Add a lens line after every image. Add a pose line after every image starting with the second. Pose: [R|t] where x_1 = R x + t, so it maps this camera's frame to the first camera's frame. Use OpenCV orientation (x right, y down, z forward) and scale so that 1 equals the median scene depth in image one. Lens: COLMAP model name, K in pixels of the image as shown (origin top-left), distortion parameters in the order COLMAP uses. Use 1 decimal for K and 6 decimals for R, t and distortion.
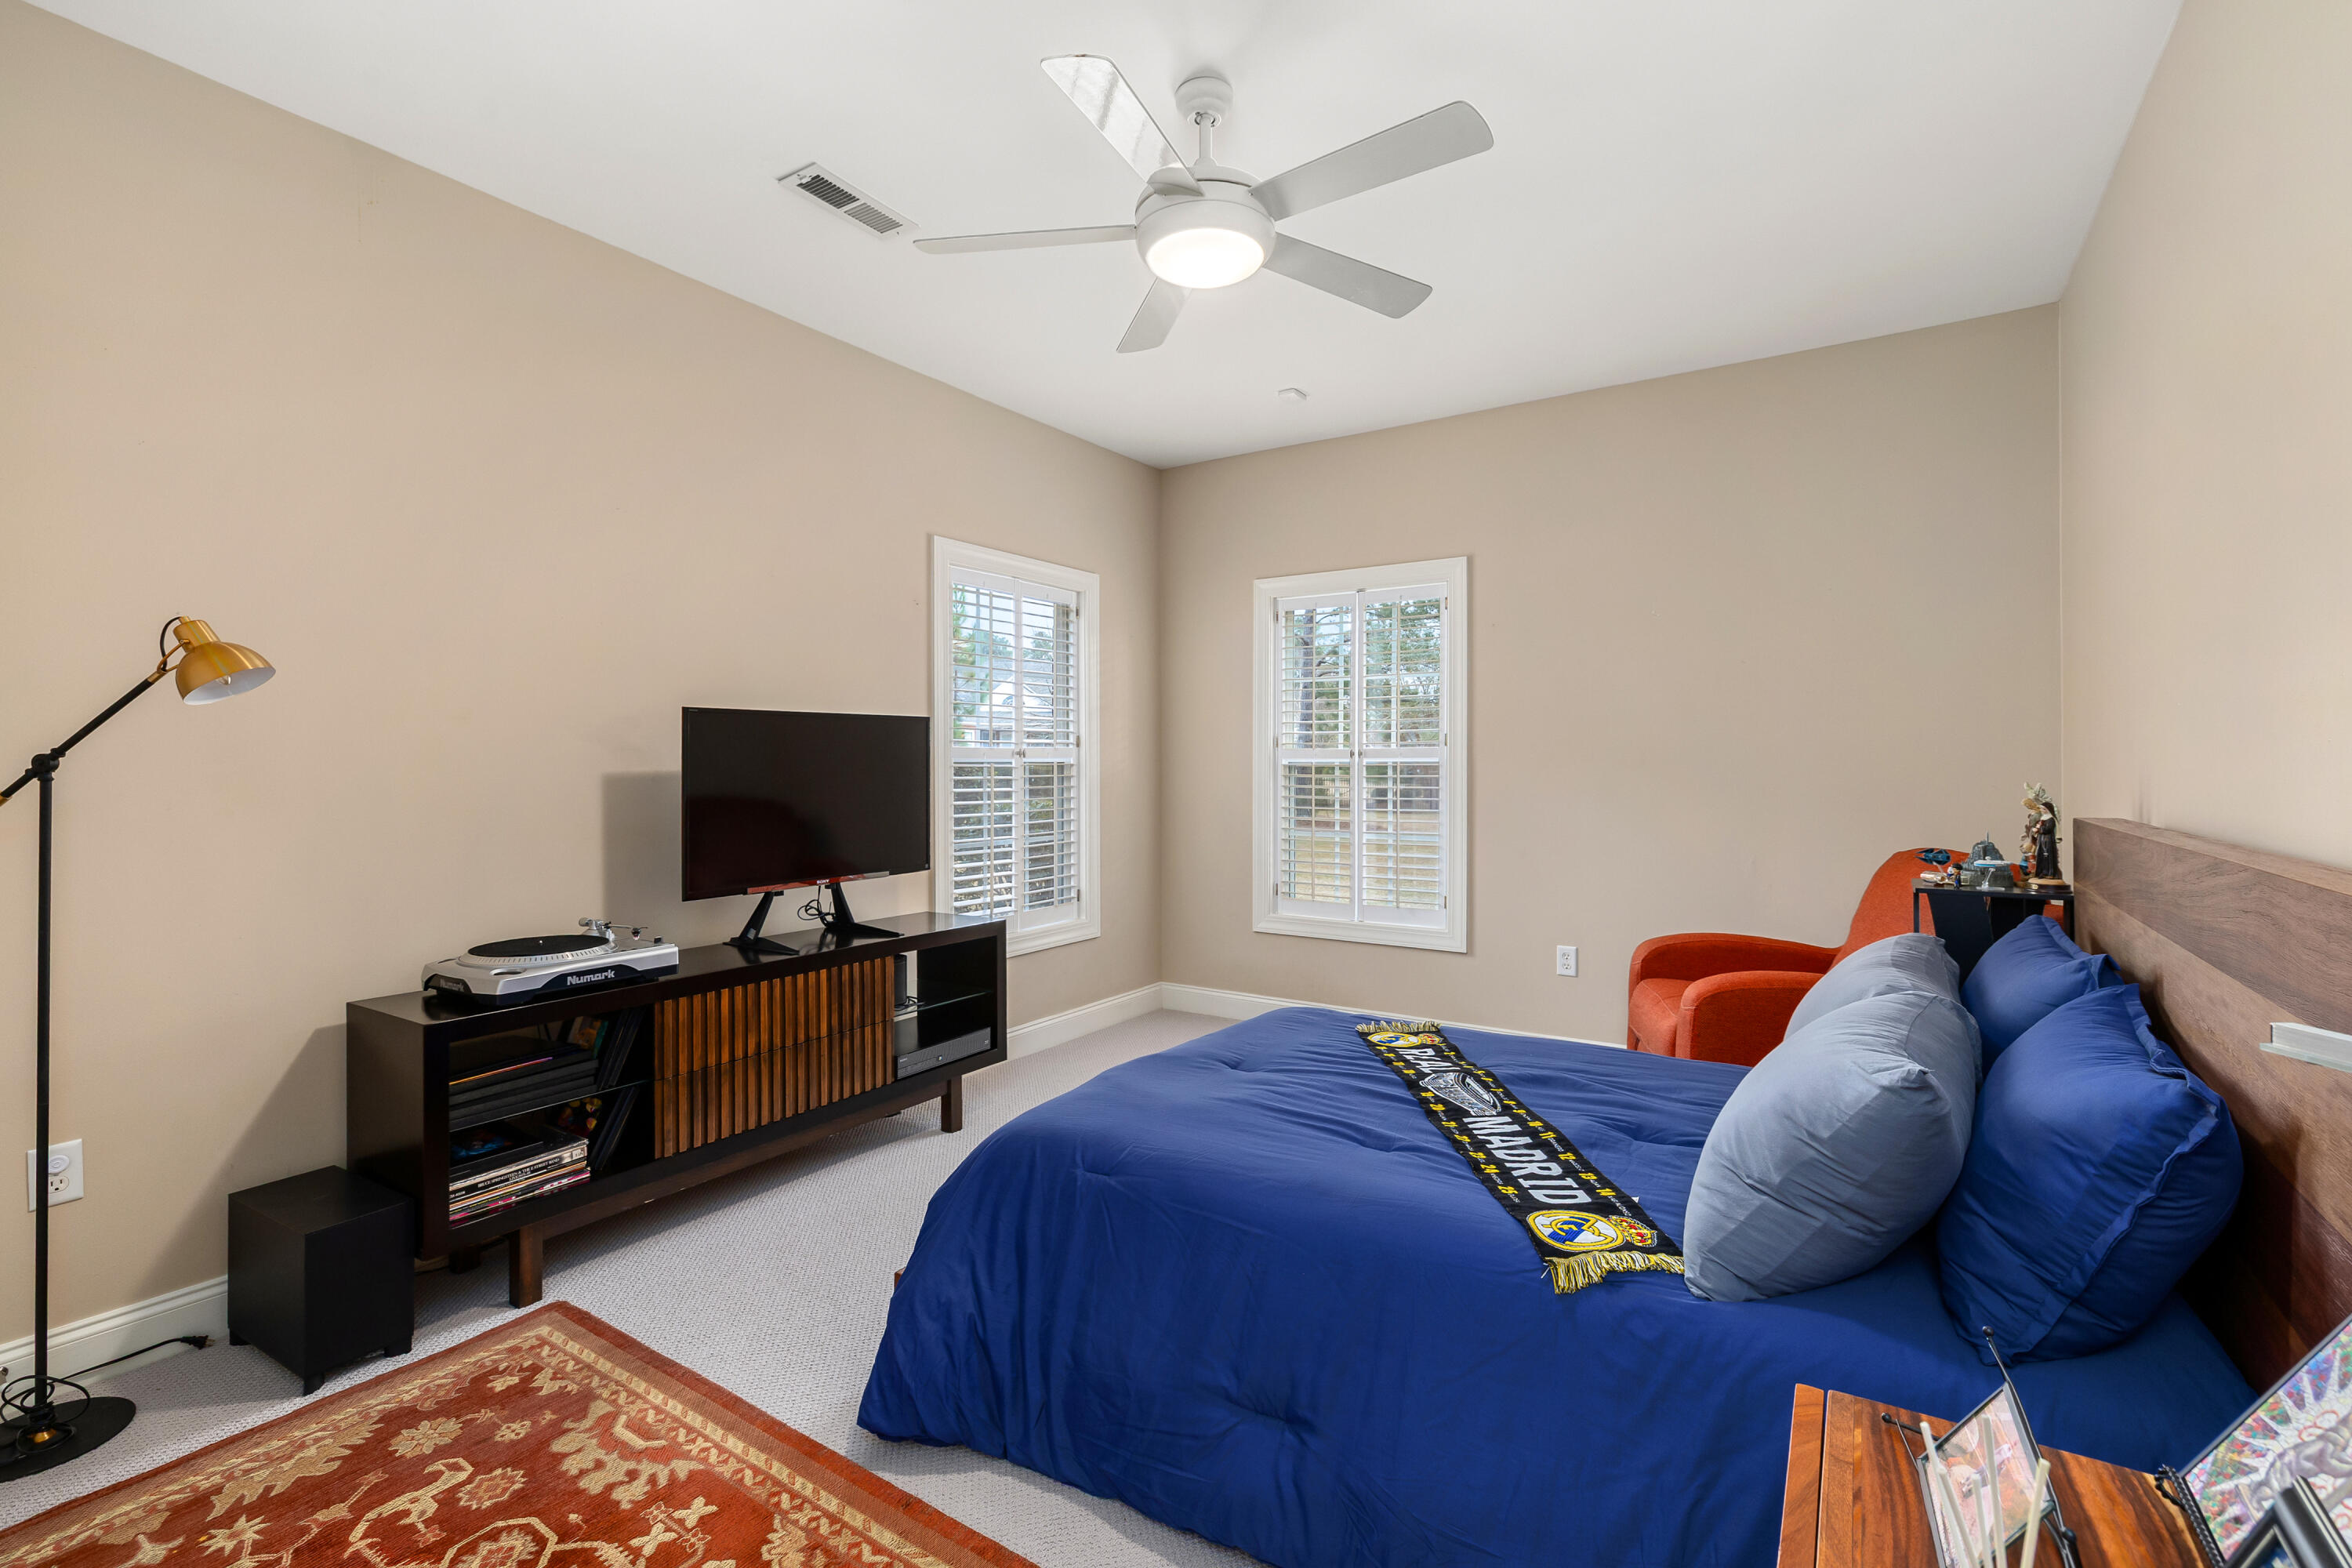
lens RADIAL K [[1033.8, 0, 1174.5], [0, 1033.8, 769.2], [0, 0, 1]] dist [0.004932, 0.000727]
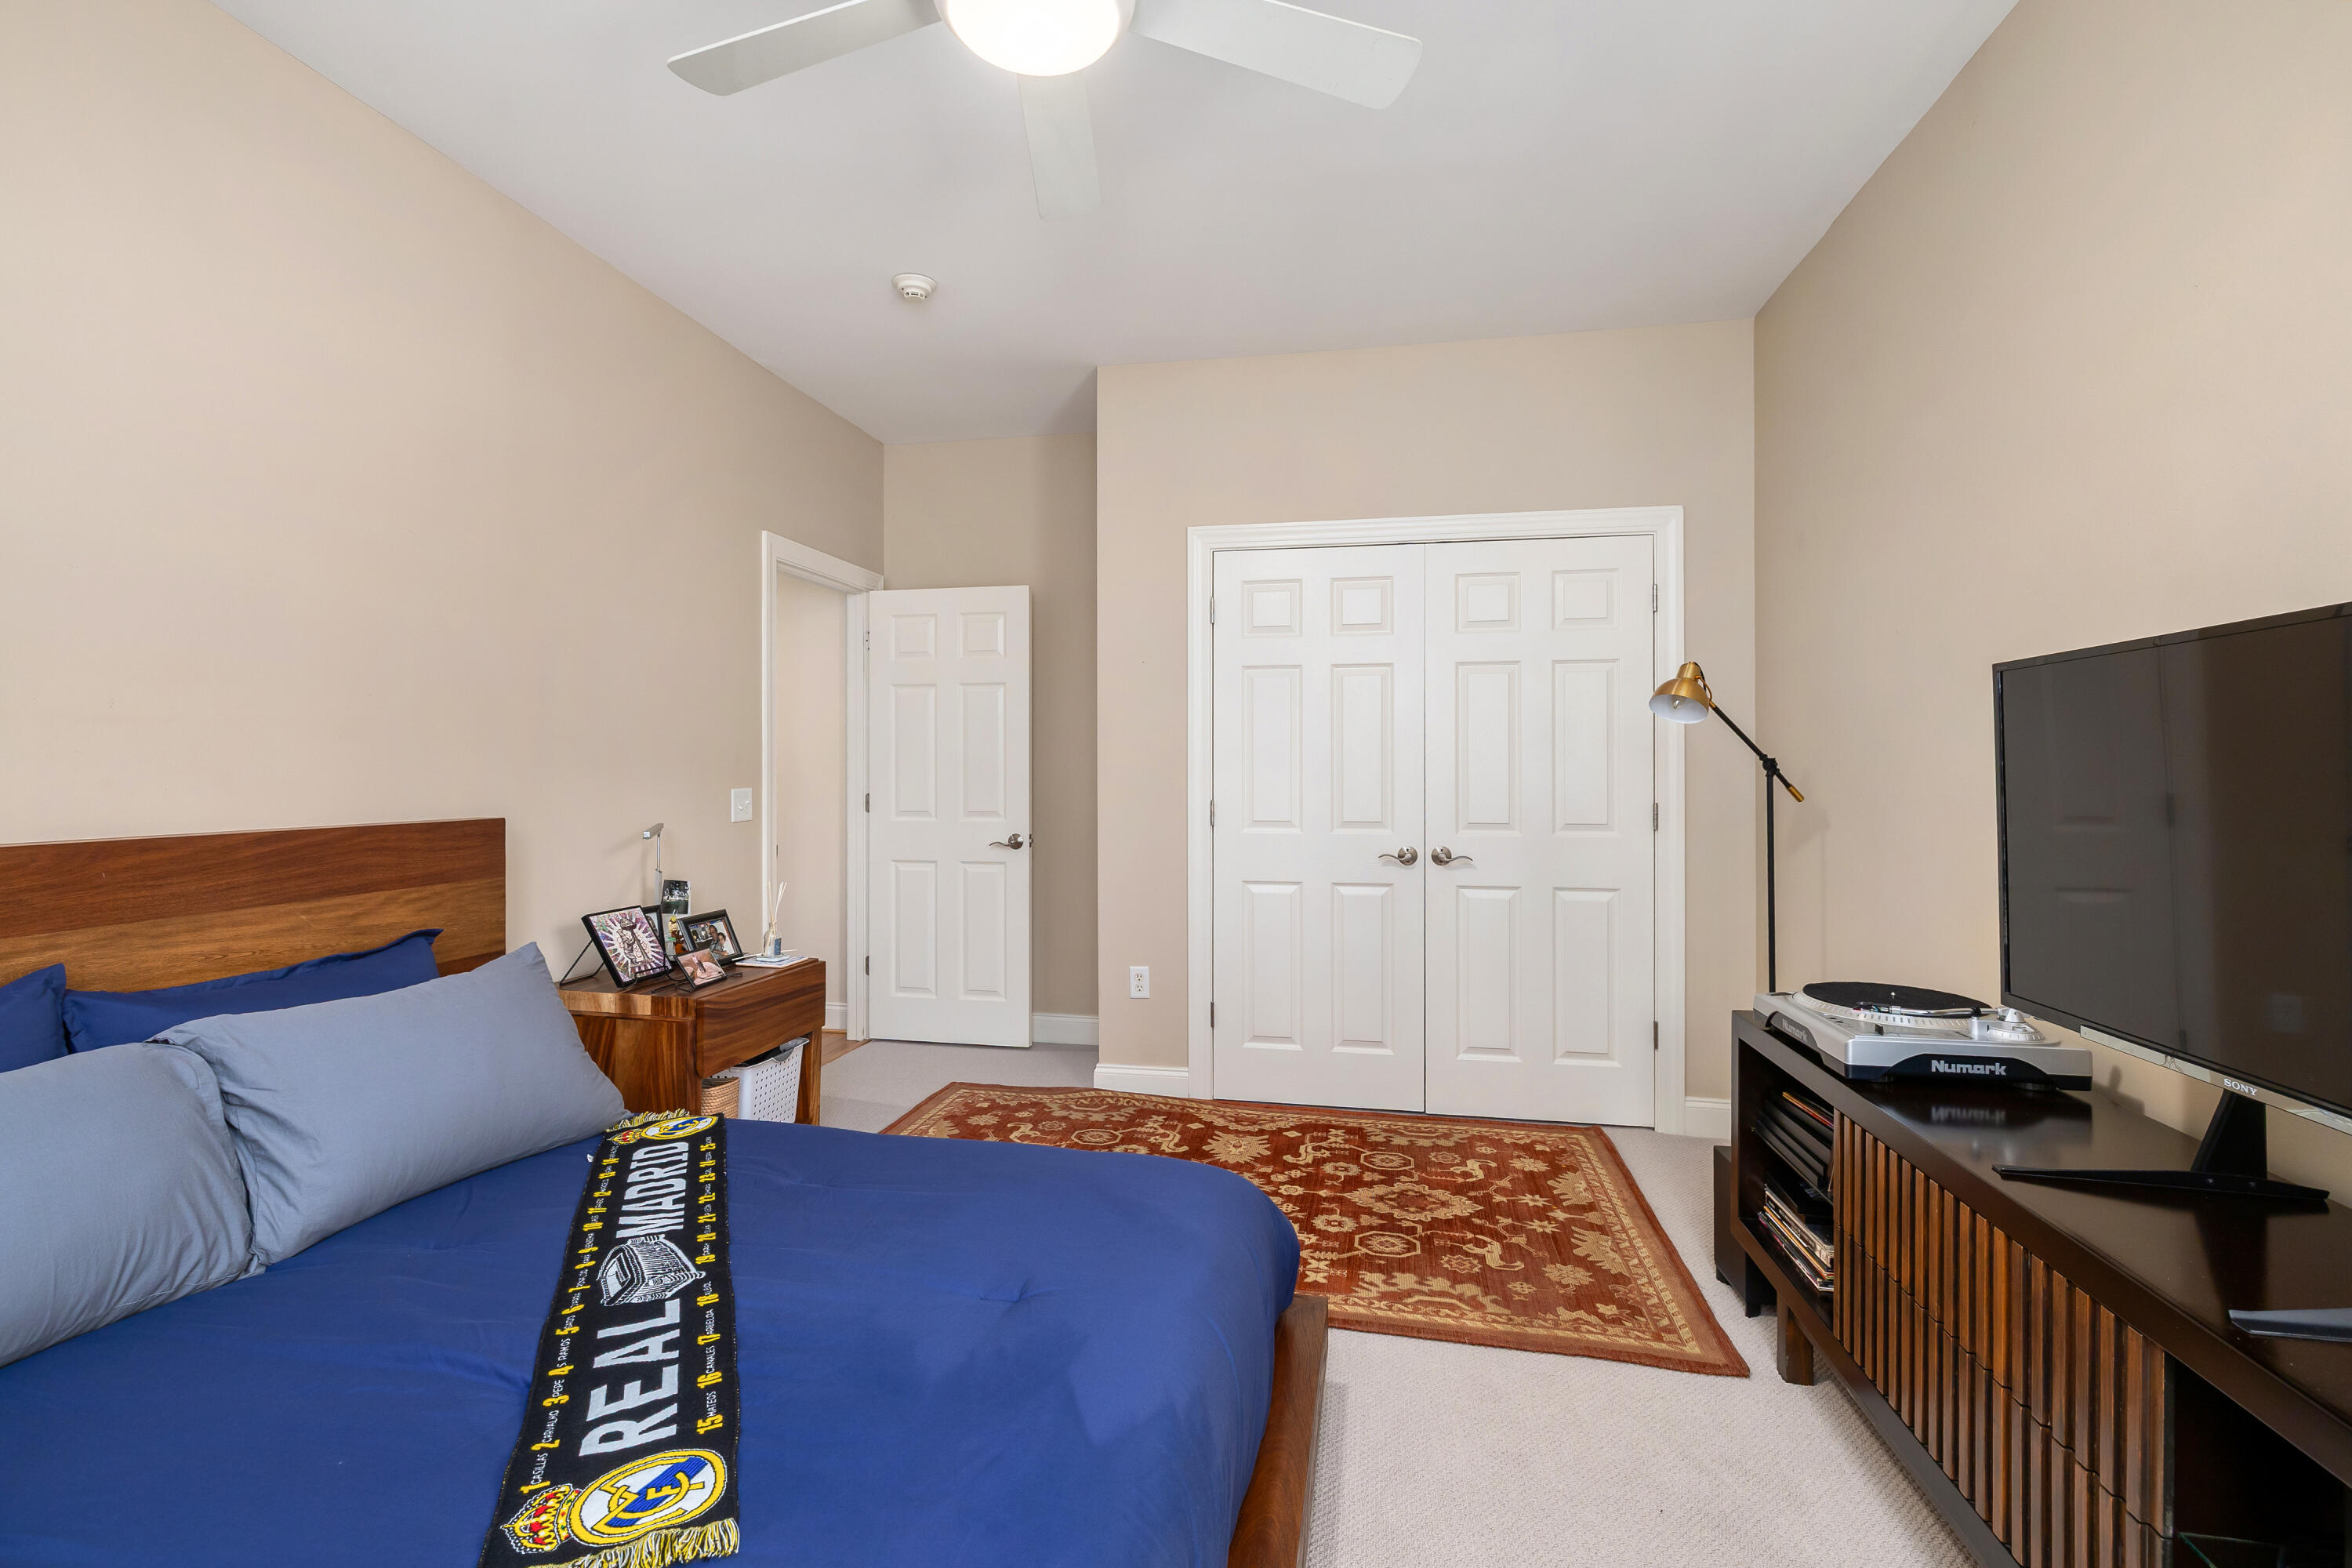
lens RADIAL K [[1033.8, 0, 1176.4], [0, 1033.8, 780.1], [0, 0, 1]] dist [0.004932, 0.000727]
pose [[-0.923608, 0.004032, -0.383317, 0.257464], [-0.001316, 0.999905, 0.013688, -0.011975], [0.383336, 0.013147, -0.923515, 2.054970]]
